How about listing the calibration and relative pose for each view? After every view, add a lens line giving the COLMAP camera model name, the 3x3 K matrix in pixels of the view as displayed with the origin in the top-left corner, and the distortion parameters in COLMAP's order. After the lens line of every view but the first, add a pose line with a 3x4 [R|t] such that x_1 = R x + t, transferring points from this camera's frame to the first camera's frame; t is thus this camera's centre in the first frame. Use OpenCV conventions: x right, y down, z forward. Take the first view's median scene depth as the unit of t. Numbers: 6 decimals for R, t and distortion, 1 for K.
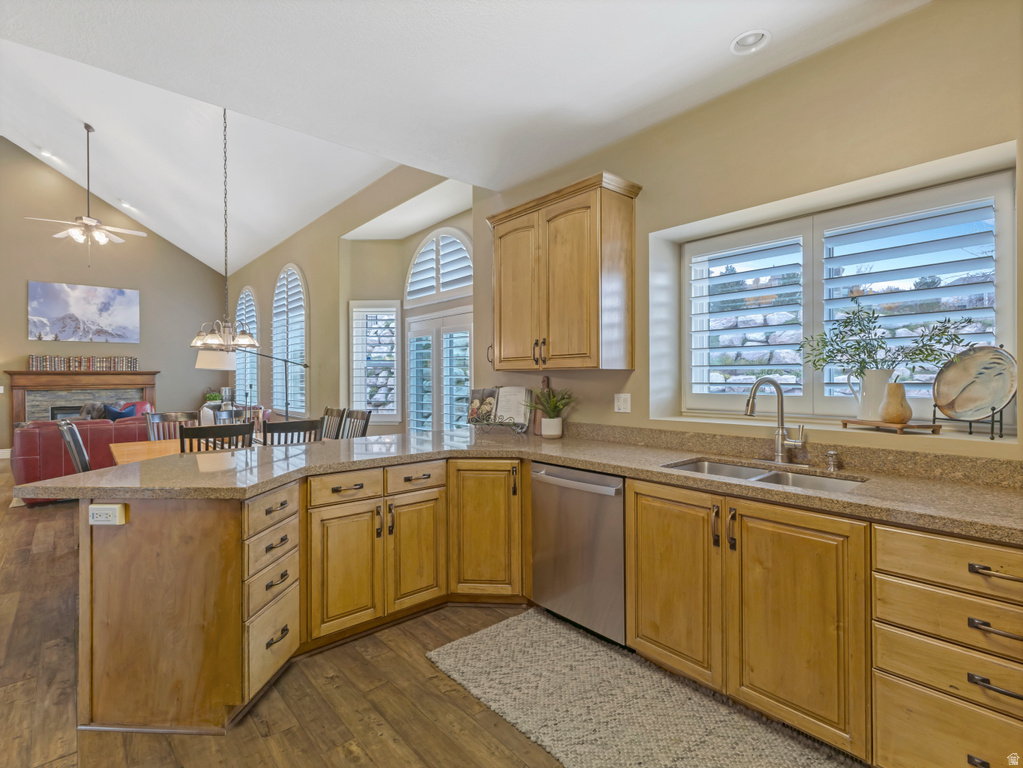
lens RADIAL K [[504.8, 0, 516.7], [0, 504.8, 380.5], [0, 0, 1]] dist [0.019165, -0.002433]
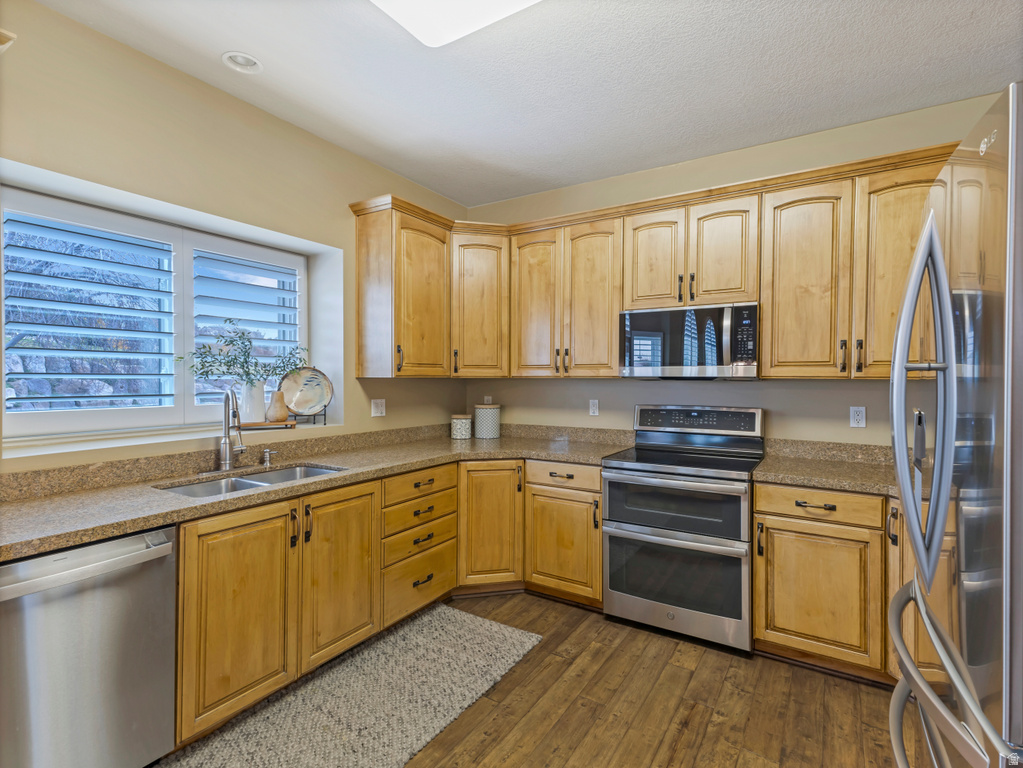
lens RADIAL K [[504.8, 0, 513.0], [0, 504.8, 383.6], [0, 0, 1]] dist [0.019165, -0.002433]
pose [[-0.286358, -0.005288, 0.958108, -0.429962], [0.004187, 0.999968, 0.006771, -0.013735], [-0.958114, 0.005951, -0.286326, 0.483558]]
